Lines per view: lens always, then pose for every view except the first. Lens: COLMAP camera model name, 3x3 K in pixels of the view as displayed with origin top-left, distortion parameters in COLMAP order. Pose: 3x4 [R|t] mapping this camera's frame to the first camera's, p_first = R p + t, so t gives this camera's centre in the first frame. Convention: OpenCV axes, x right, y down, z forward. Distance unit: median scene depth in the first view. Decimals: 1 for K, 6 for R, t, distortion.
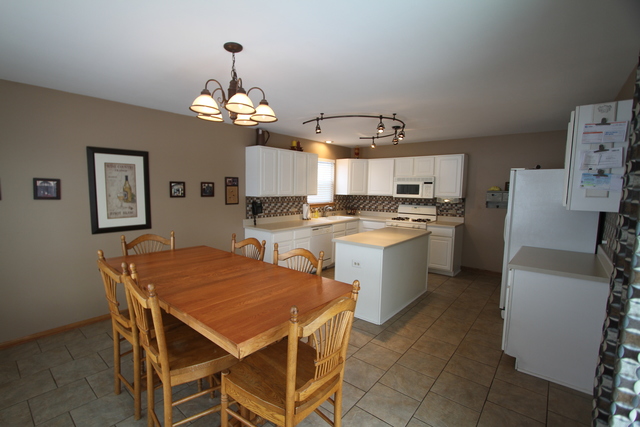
lens RADIAL K [[295.2, 0, 295.5], [0, 295.2, 214.3], [0, 0, 1]] dist [-0.012374, -0.000016]
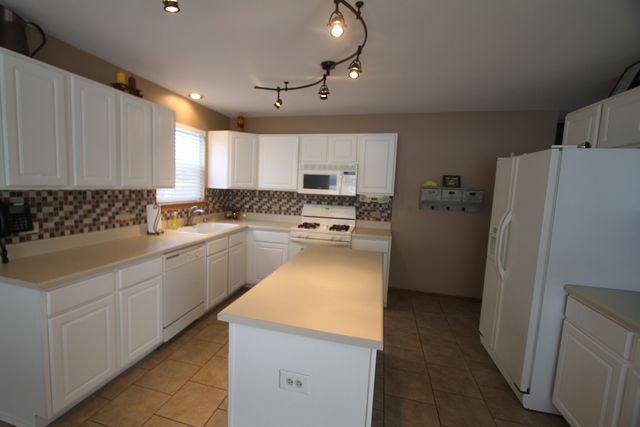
lens RADIAL K [[295.2, 0, 295.5], [0, 295.2, 214.3], [0, 0, 1]] dist [-0.012374, -0.000016]
pose [[0.900299, -0.020679, 0.434780, 0.034712], [0.012273, 0.999680, 0.022132, -0.025591], [-0.435098, -0.014590, 0.900265, 0.401419]]
